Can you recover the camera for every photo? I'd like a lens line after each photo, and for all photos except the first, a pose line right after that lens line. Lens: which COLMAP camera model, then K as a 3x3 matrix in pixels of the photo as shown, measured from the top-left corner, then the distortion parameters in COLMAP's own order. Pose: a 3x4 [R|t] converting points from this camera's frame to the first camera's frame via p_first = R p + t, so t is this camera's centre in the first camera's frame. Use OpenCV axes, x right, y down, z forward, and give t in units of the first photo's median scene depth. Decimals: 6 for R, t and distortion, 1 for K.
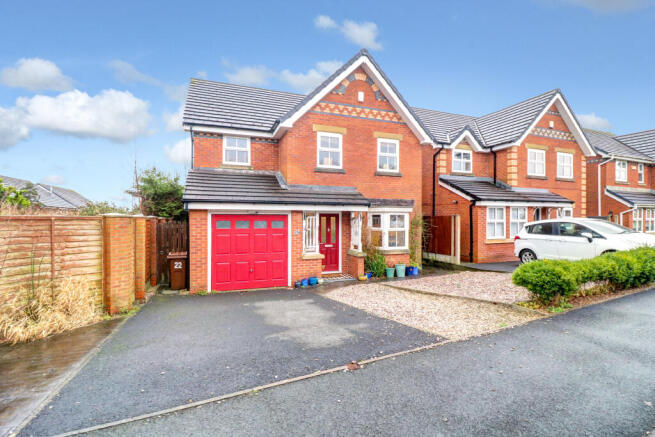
lens RADIAL K [[317.1, 0, 315.4], [0, 317.1, 215.3], [0, 0, 1]] dist [-0.003635, -0.000596]
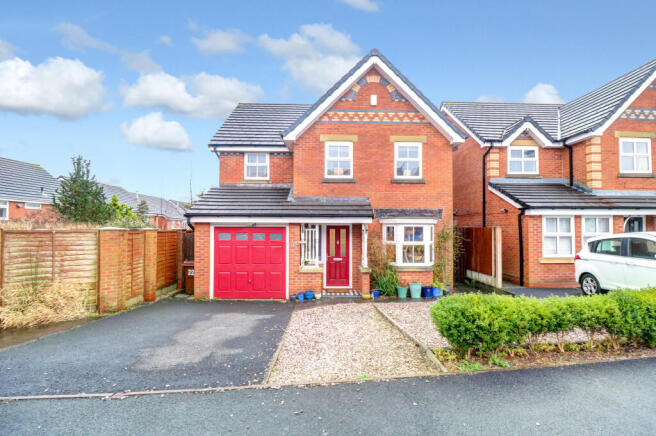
lens RADIAL K [[310.5, 0, 336.4], [0, 310.5, 214.5], [0, 0, 1]] dist [0.001277, -0.012475]
pose [[0.942258, -0.011787, -0.334681, 0.350233], [0.002372, 0.999590, -0.028526, -0.011814], [0.334880, 0.026084, 0.941900, 0.113278]]
